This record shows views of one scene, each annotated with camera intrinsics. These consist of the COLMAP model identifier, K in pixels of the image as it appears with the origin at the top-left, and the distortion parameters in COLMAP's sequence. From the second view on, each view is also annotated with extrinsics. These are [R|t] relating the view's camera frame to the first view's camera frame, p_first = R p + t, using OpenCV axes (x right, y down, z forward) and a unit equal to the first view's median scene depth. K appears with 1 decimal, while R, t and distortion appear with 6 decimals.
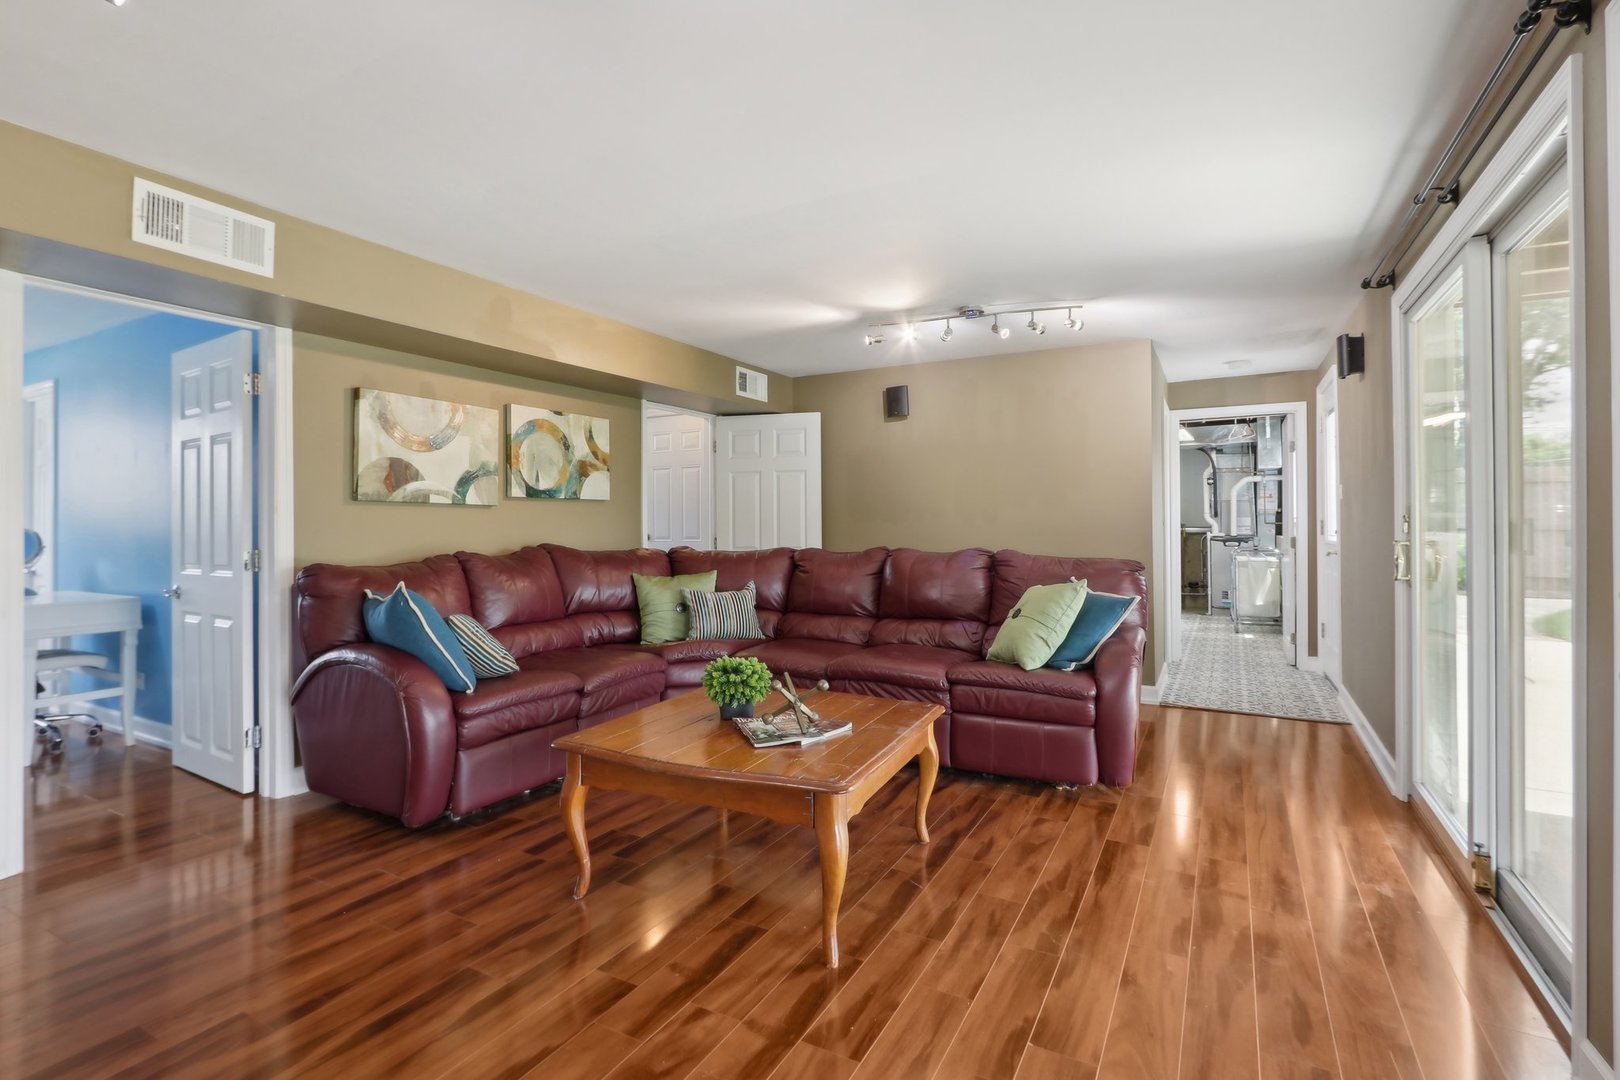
lens RADIAL K [[774.9, 0, 784.6], [0, 774.9, 524.6], [0, 0, 1]] dist [-0.016411, -0.000168]
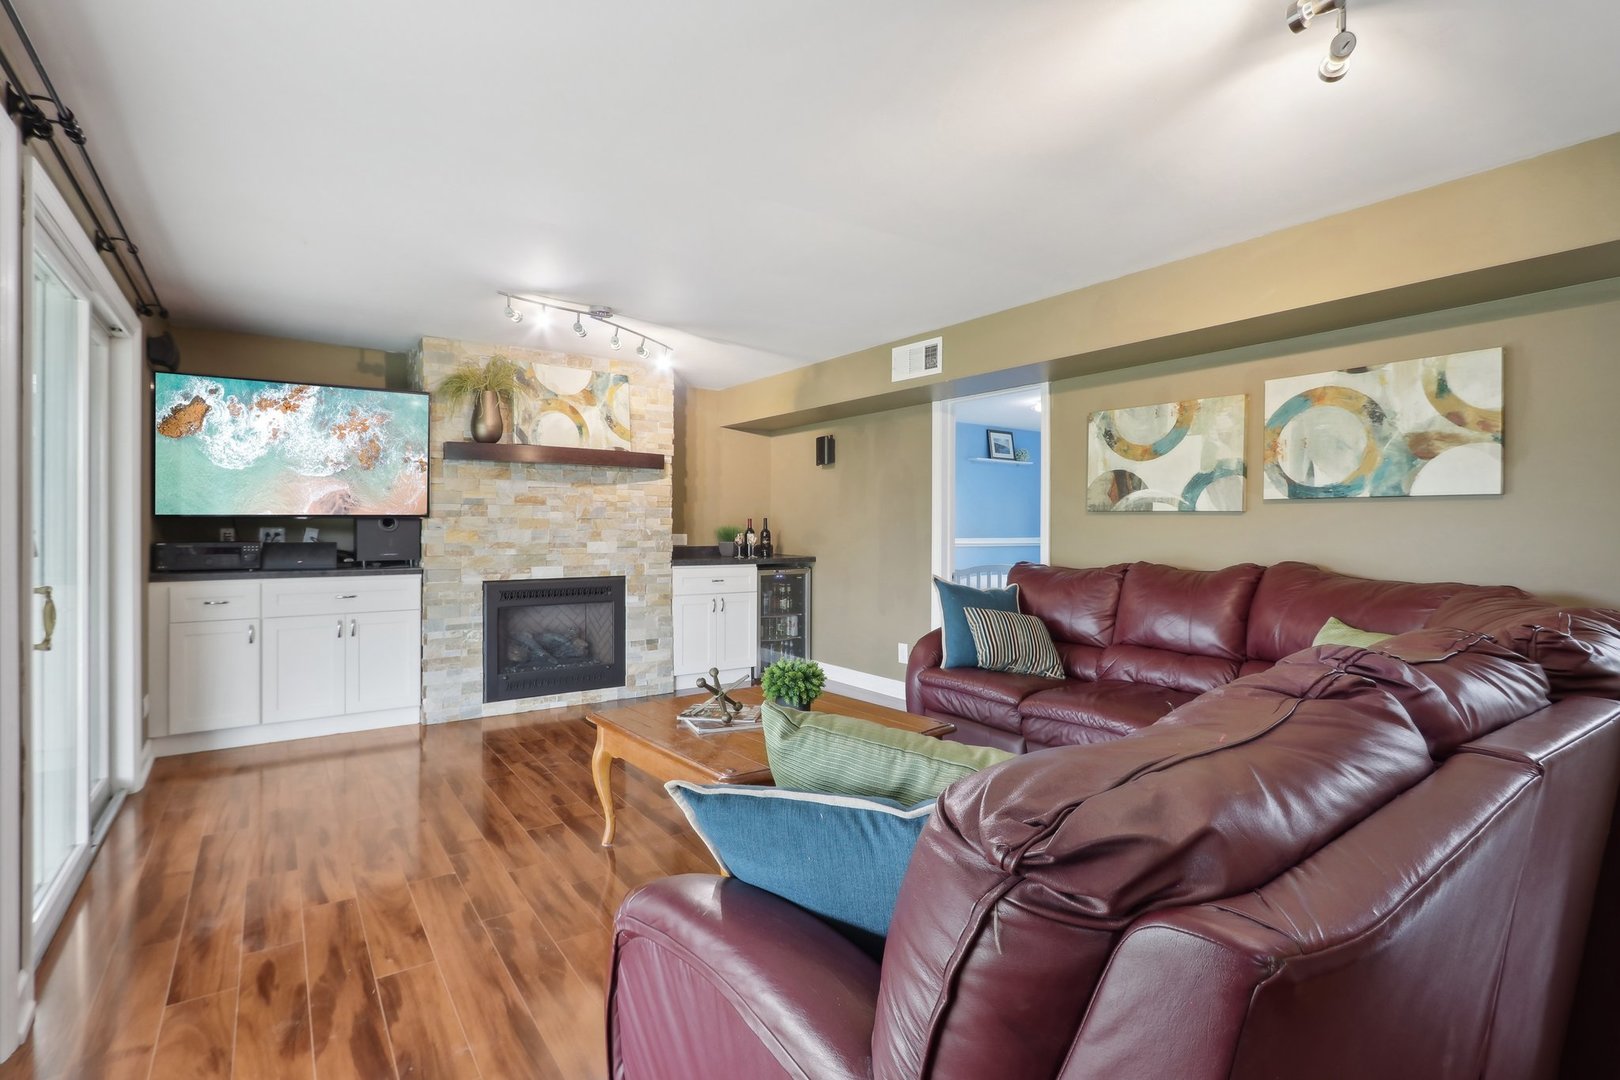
lens RADIAL K [[774.9, 0, 784.6], [0, 774.9, 524.6], [0, 0, 1]] dist [-0.016411, -0.000168]
pose [[-0.448883, 0.001013, -0.893590, 0.616216], [-0.005136, 0.999980, 0.003714, -0.012006], [0.893576, 0.006256, -0.448869, 1.004385]]
